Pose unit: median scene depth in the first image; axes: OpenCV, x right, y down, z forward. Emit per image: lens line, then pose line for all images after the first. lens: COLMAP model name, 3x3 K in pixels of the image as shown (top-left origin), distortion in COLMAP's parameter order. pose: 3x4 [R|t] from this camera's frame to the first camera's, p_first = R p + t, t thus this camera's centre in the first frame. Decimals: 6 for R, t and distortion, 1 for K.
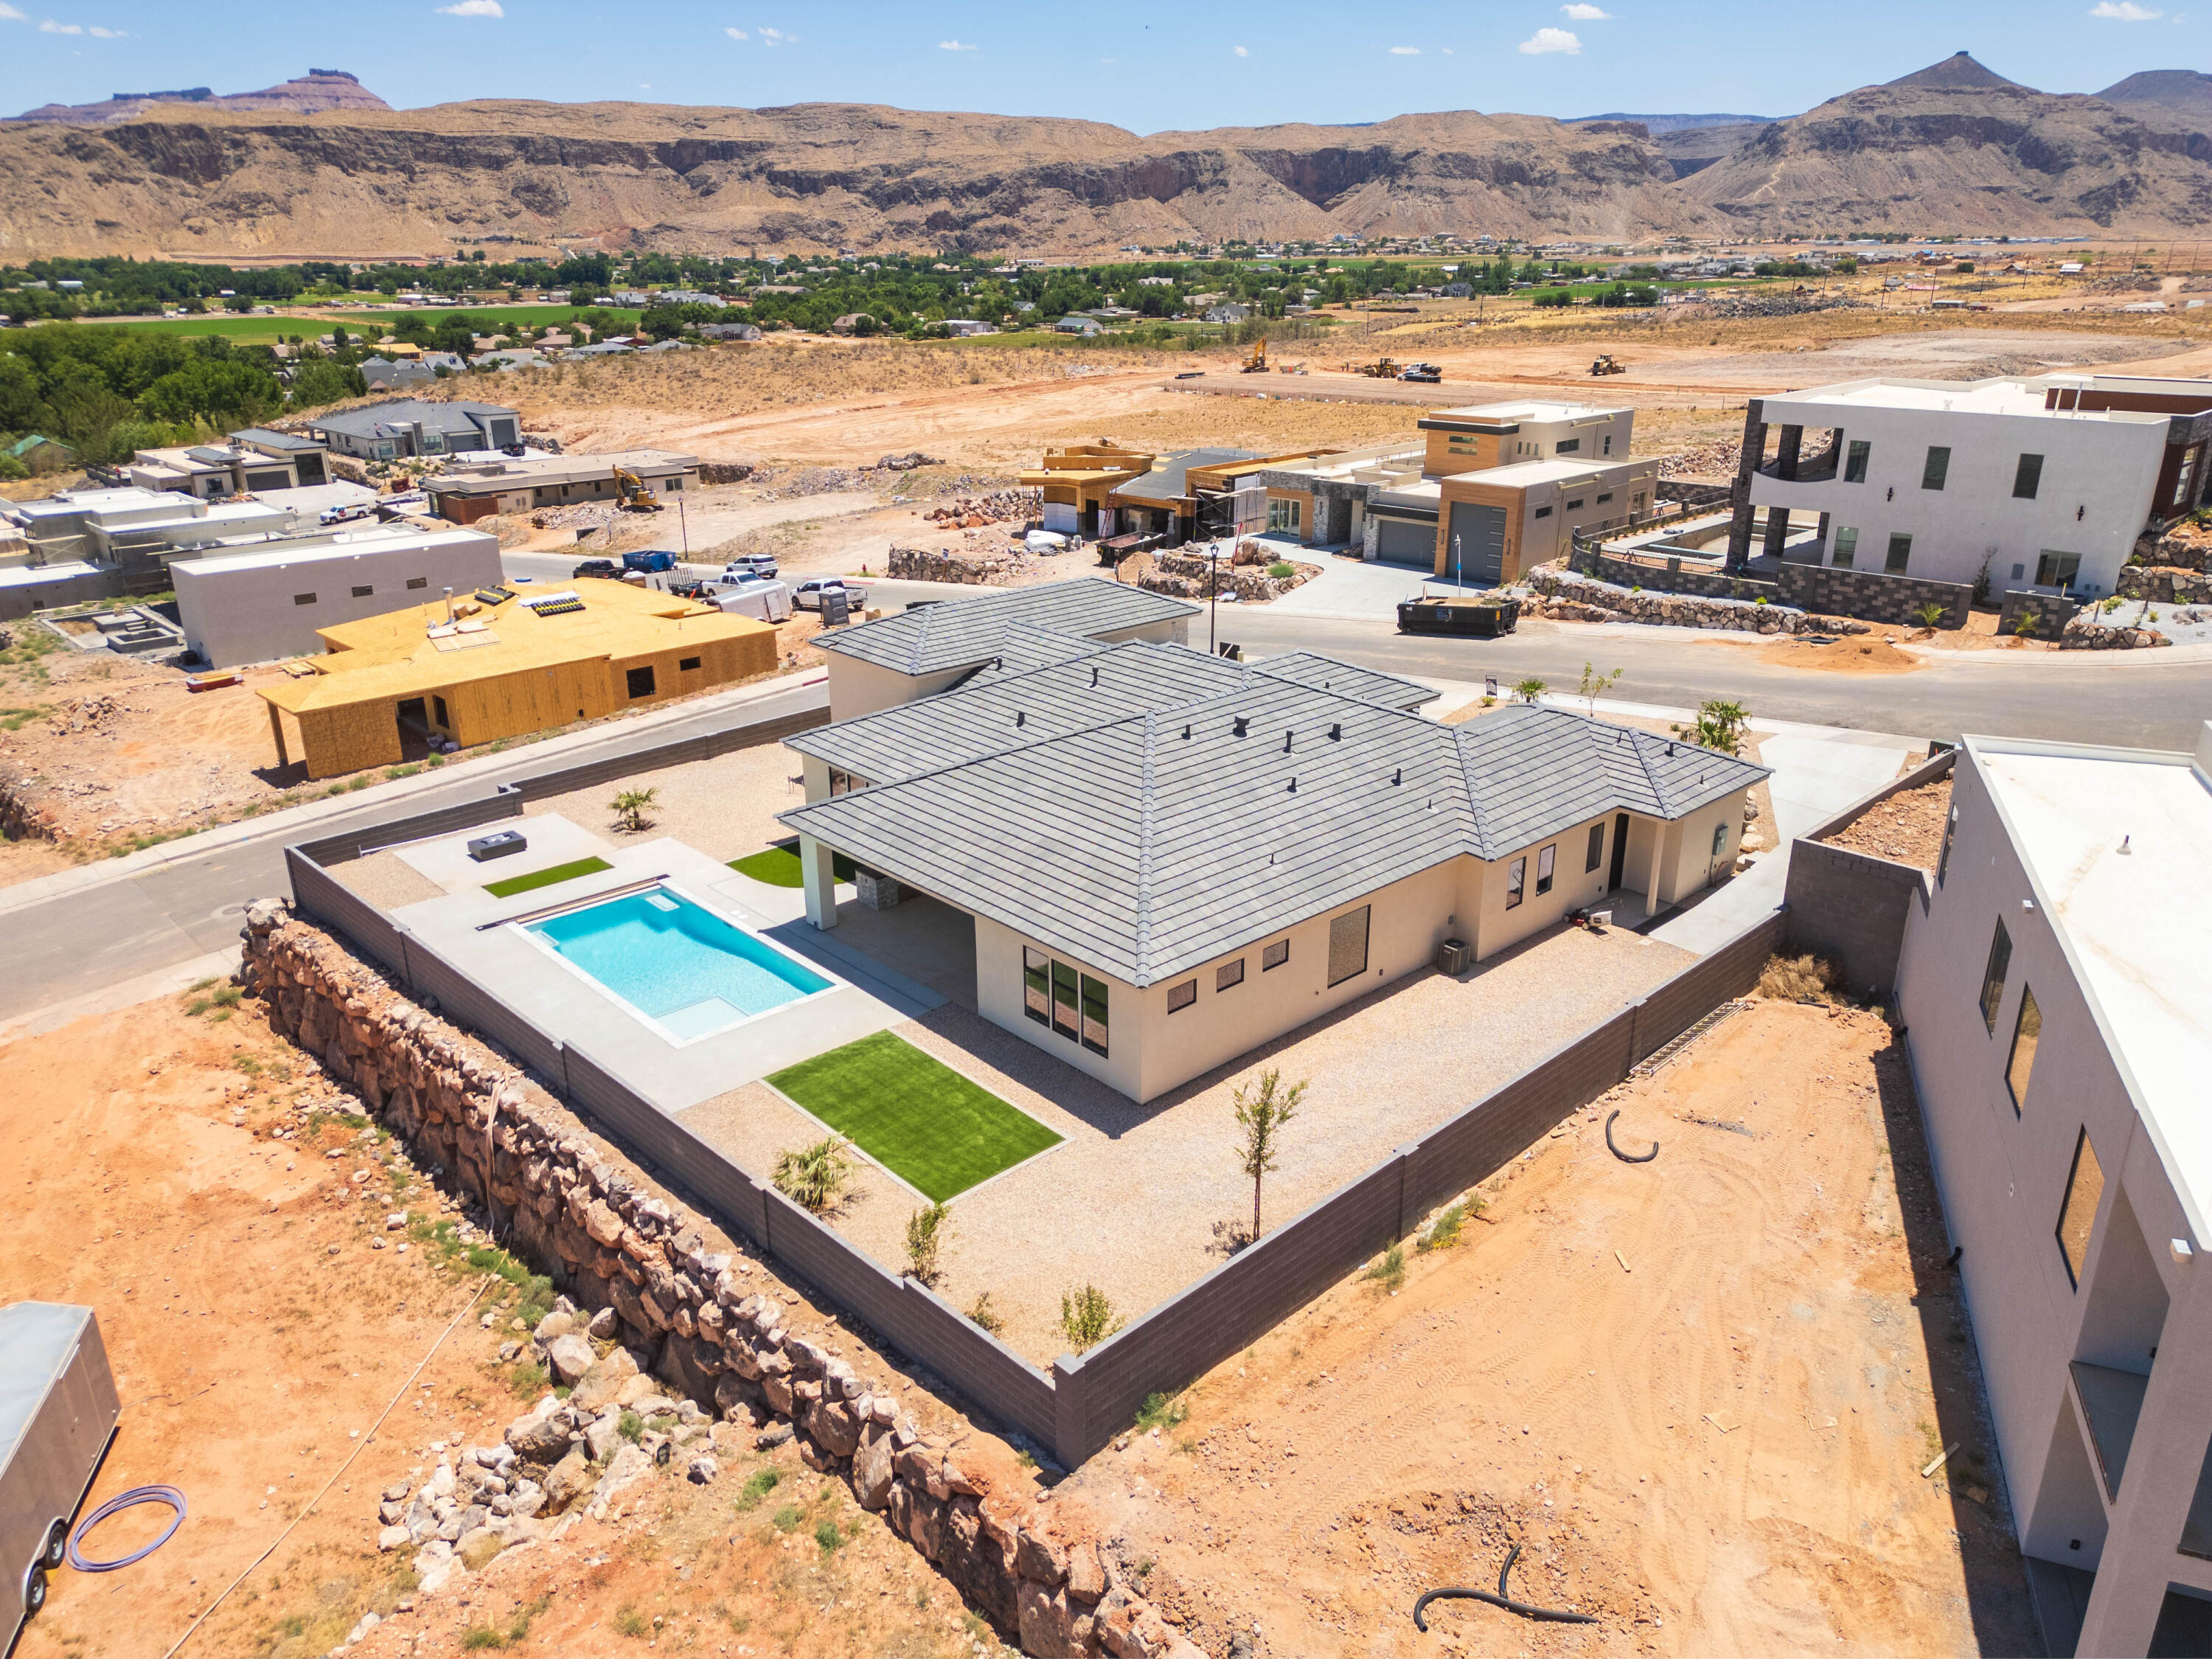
lens RADIAL K [[1555.4, 0, 1105.6], [0, 1555.4, 827.7], [0, 0, 1]] dist [0.071357, -0.064719]
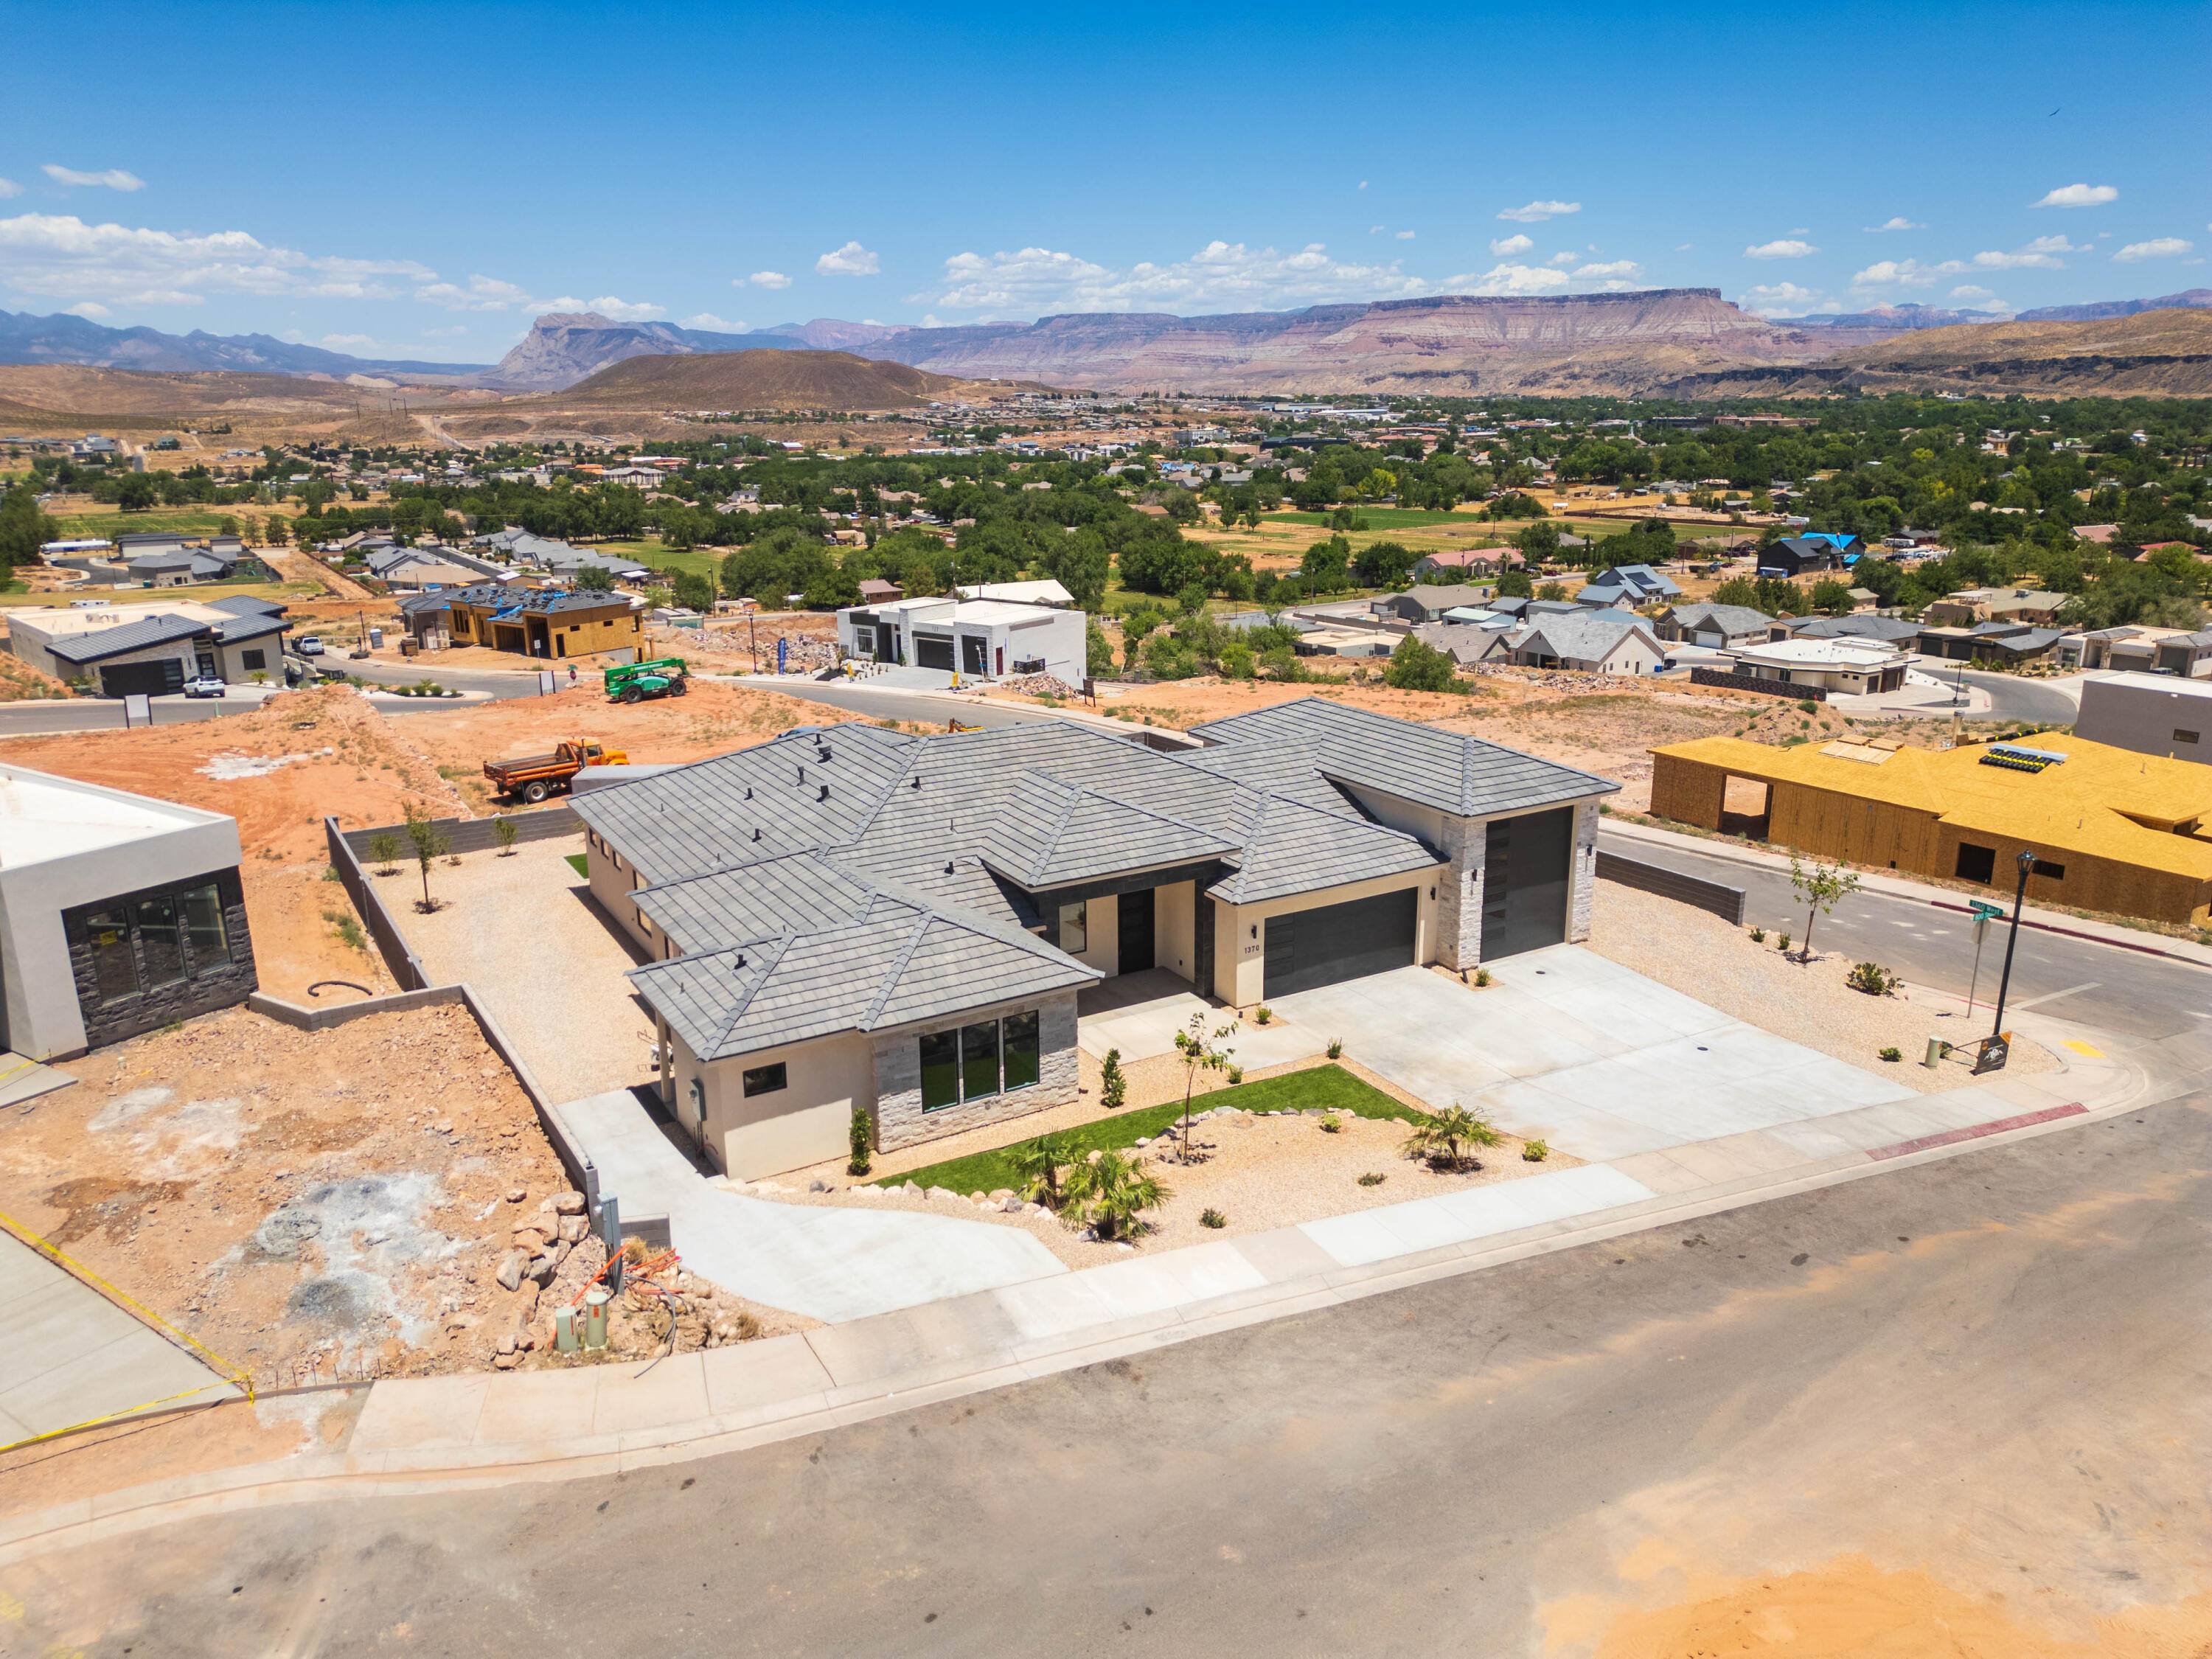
lens RADIAL K [[1555.4, 0, 1106.3], [0, 1555.4, 831.9], [0, 0, 1]] dist [0.071357, -0.064719]
pose [[-0.210526, 0.271271, -0.939197, 0.496640], [-0.331387, 0.884043, 0.329623, -0.202239], [0.919707, 0.380632, -0.096218, 0.589067]]
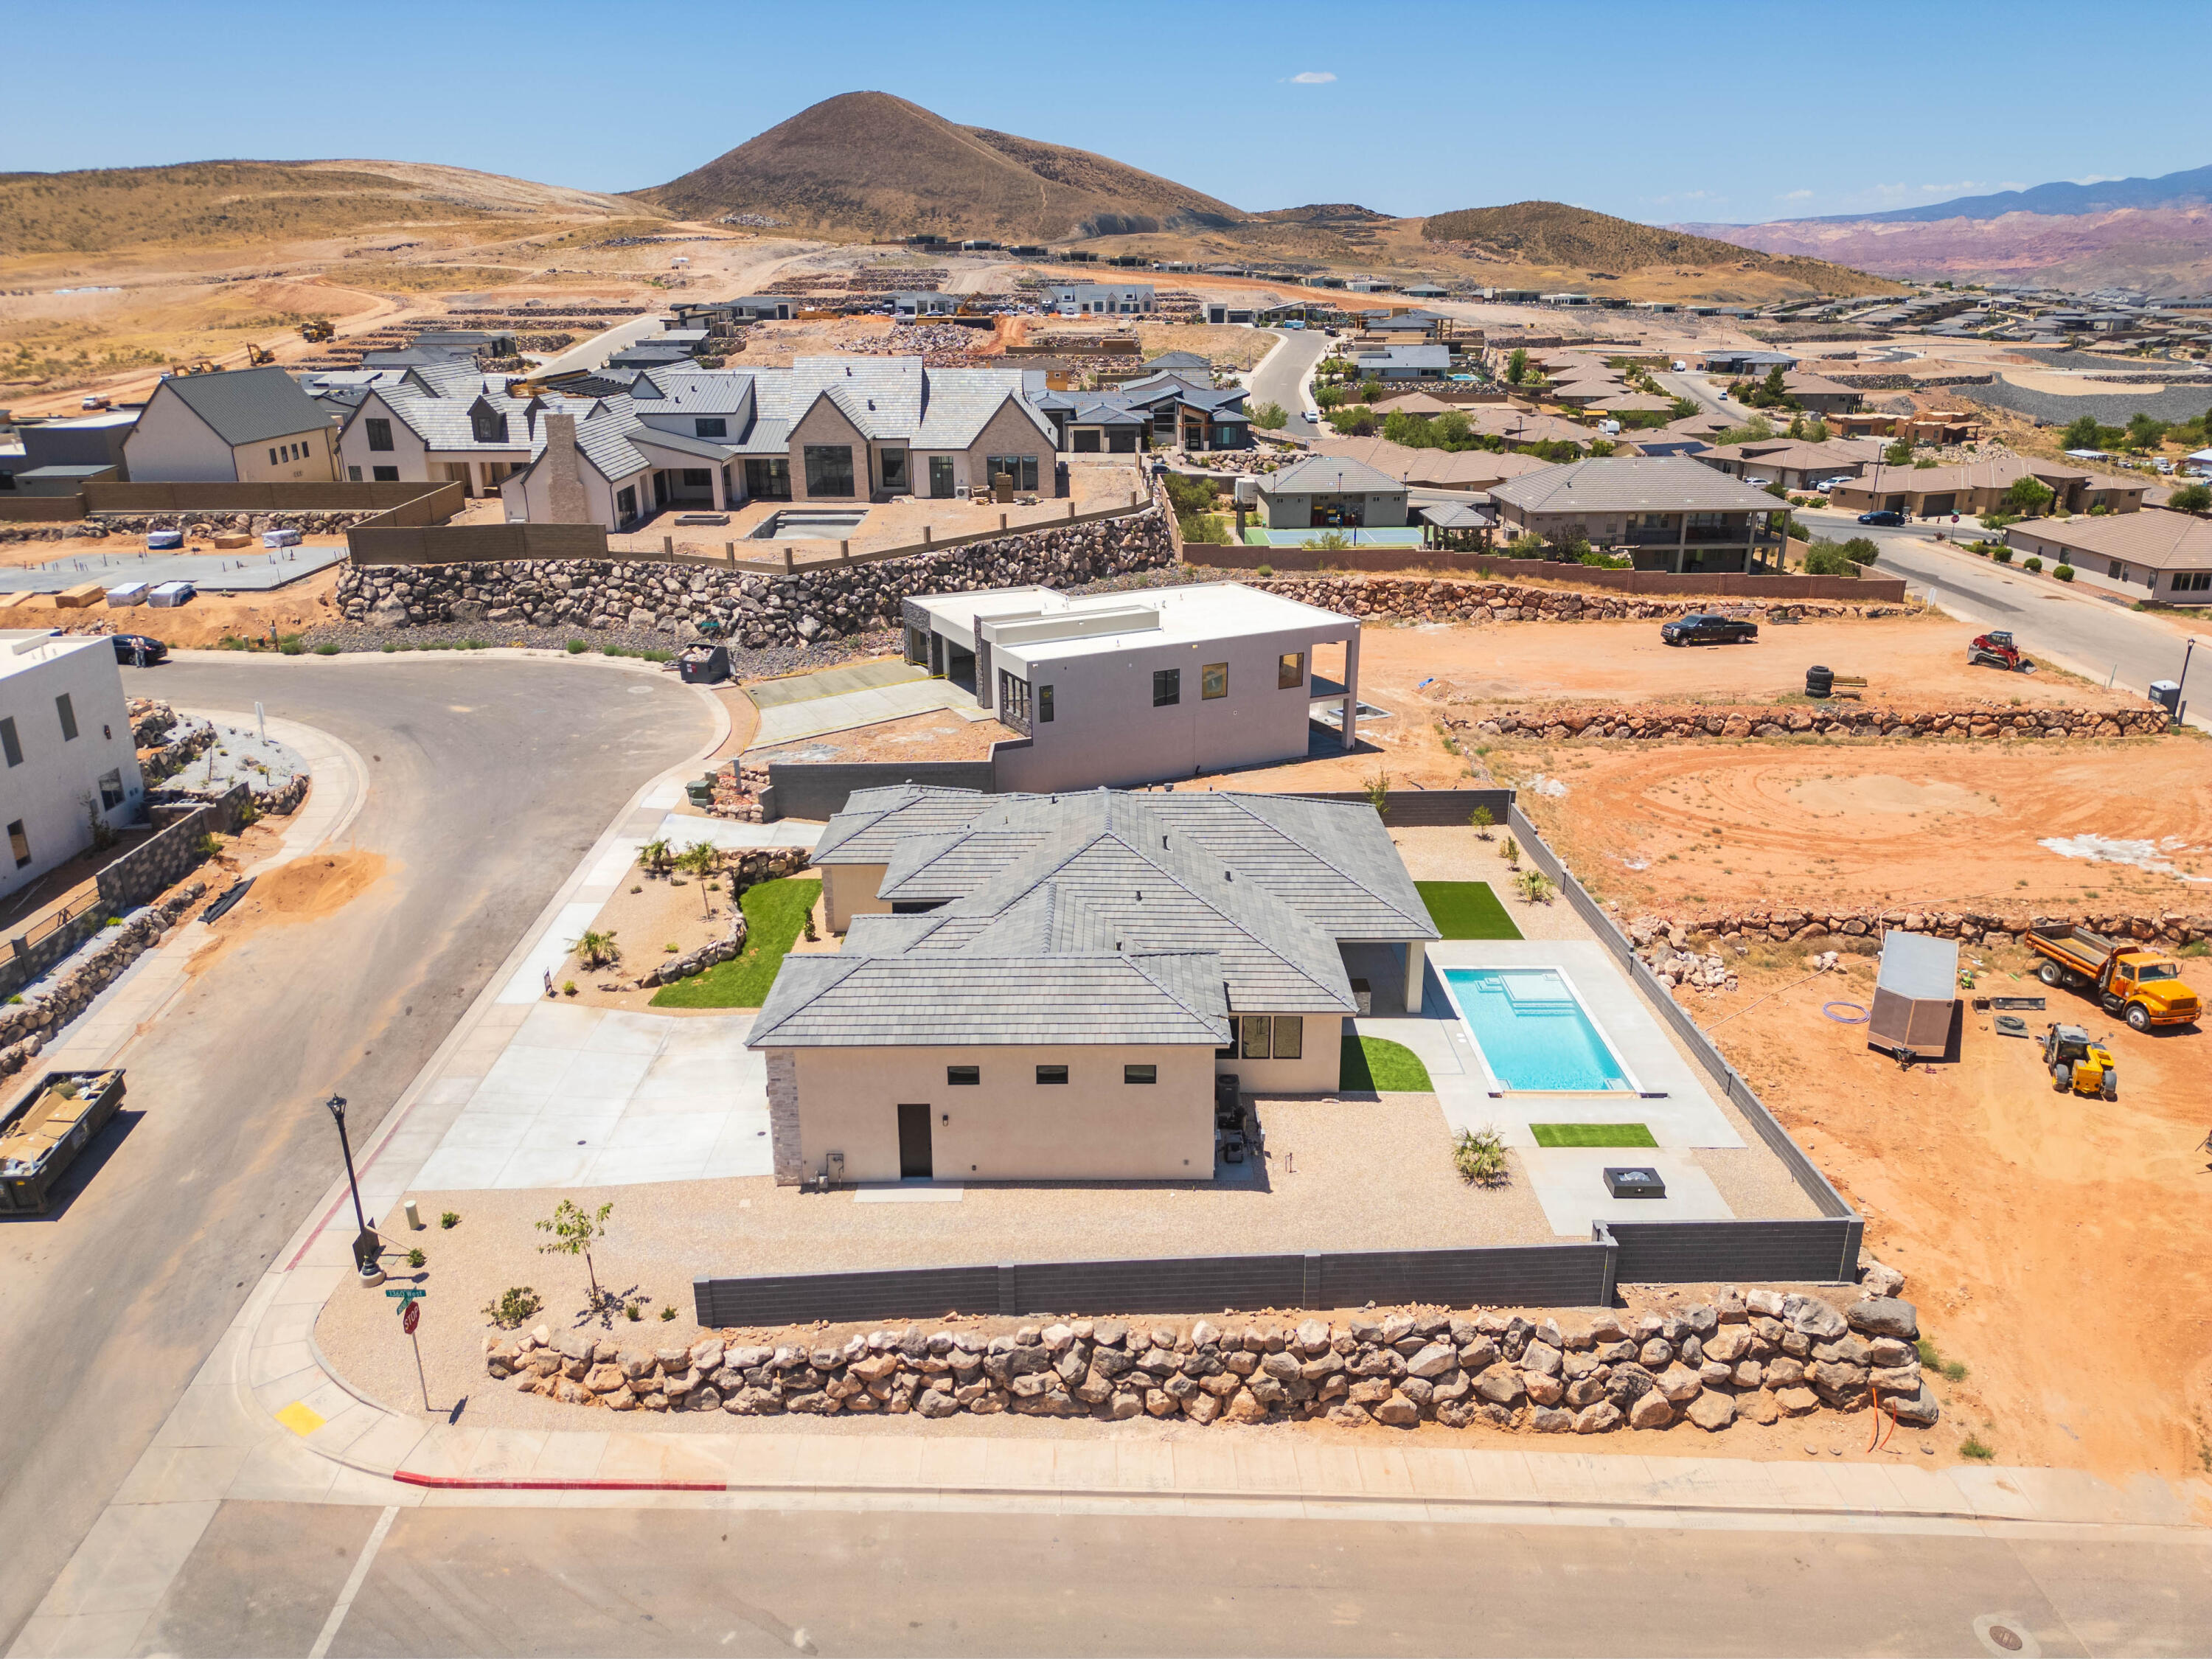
lens RADIAL K [[1555.4, 0, 1110.2], [0, 1555.4, 834.7], [0, 0, 1]] dist [0.071357, -0.064719]
pose [[-0.736263, -0.218759, 0.640360, -0.374860], [0.245776, 0.795235, 0.554252, -0.392312], [-0.630485, 0.565461, -0.531736, 0.831647]]
